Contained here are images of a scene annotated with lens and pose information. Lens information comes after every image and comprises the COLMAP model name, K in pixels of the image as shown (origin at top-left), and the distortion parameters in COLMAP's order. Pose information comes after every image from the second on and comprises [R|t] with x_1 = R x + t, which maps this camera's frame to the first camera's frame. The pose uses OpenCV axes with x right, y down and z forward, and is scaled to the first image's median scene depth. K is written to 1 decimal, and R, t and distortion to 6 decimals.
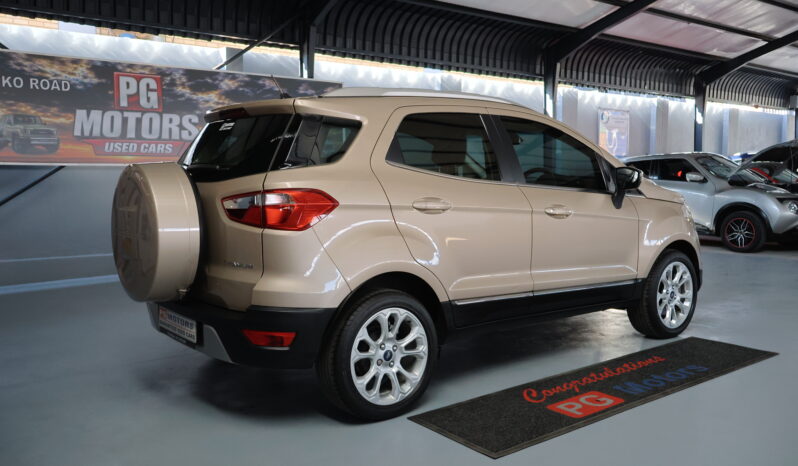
lens RADIAL K [[700.8, 0, 403.4], [0, 700.8, 232.7], [0, 0, 1]] dist [-0.002188, -0.005152]
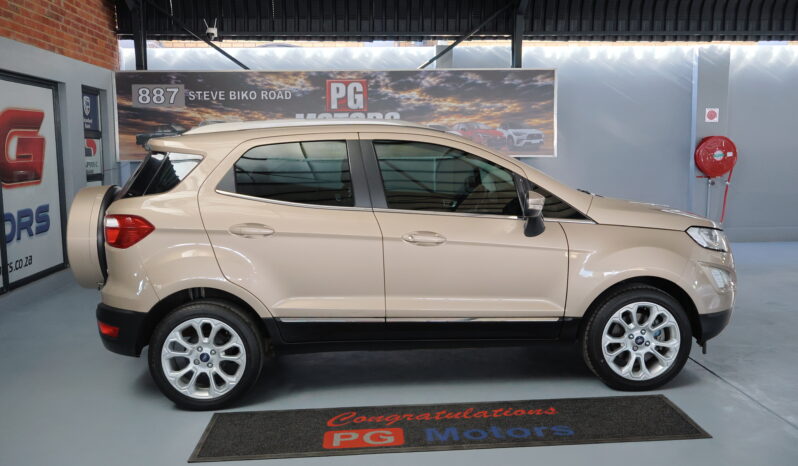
lens RADIAL K [[700.8, 0, 396.0], [0, 700.8, 232.3], [0, 0, 1]] dist [-0.002188, -0.005152]
pose [[0.821057, 0.062839, -0.567376, 0.363071], [-0.036237, 0.997656, 0.058055, -0.046070], [0.569694, -0.027107, 0.821409, 0.091380]]
